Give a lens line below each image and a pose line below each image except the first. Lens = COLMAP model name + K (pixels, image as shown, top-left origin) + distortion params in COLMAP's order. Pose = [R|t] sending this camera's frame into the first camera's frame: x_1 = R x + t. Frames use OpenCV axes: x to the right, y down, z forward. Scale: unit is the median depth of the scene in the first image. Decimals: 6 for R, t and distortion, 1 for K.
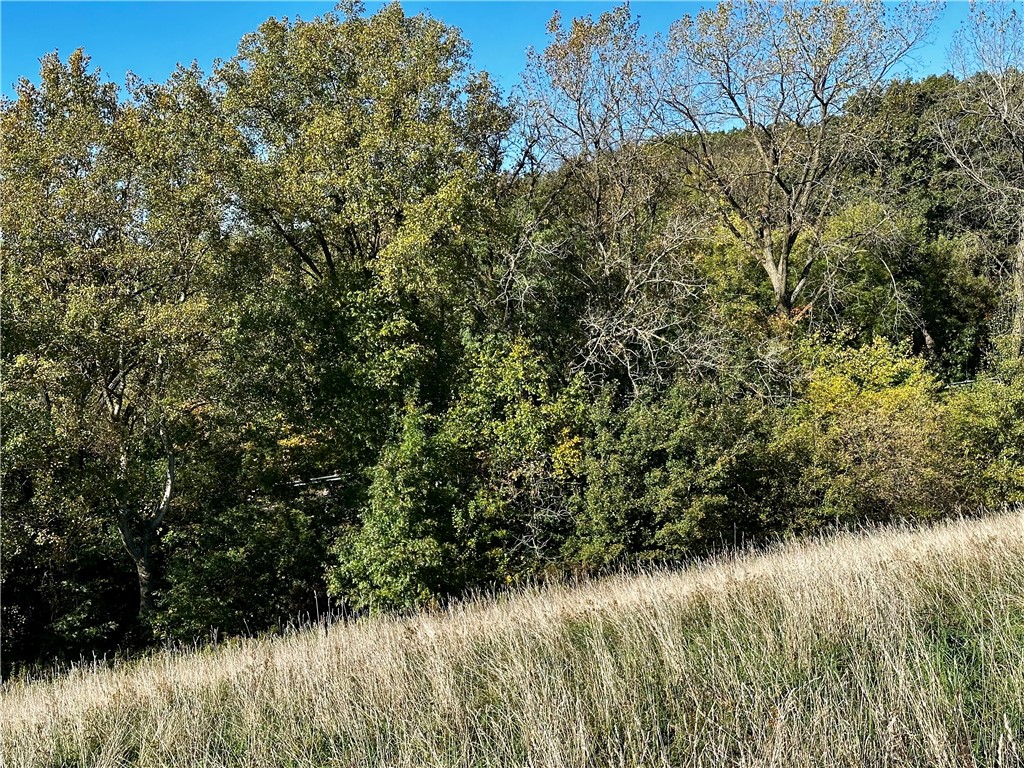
lens RADIAL K [[1408.1, 0, 511.0], [0, 1408.1, 383.2], [0, 0, 1]] dist [0.124949, 0.000000]
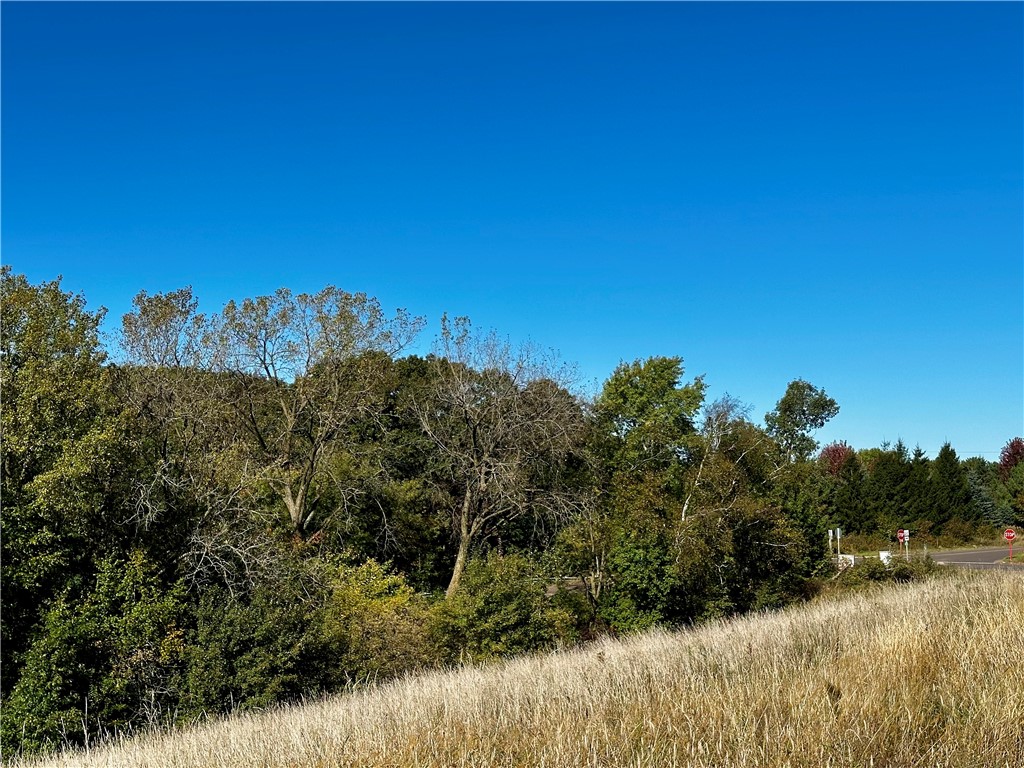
lens RADIAL K [[1408.1, 0, 514.7], [0, 1408.1, 379.4], [0, 0, 1]] dist [0.124949, 0.000000]
pose [[0.894859, 0.092362, 0.436688, -0.279062], [-0.022563, 0.986466, -0.162407, 0.018011], [-0.445778, 0.135478, 0.884832, -0.327356]]
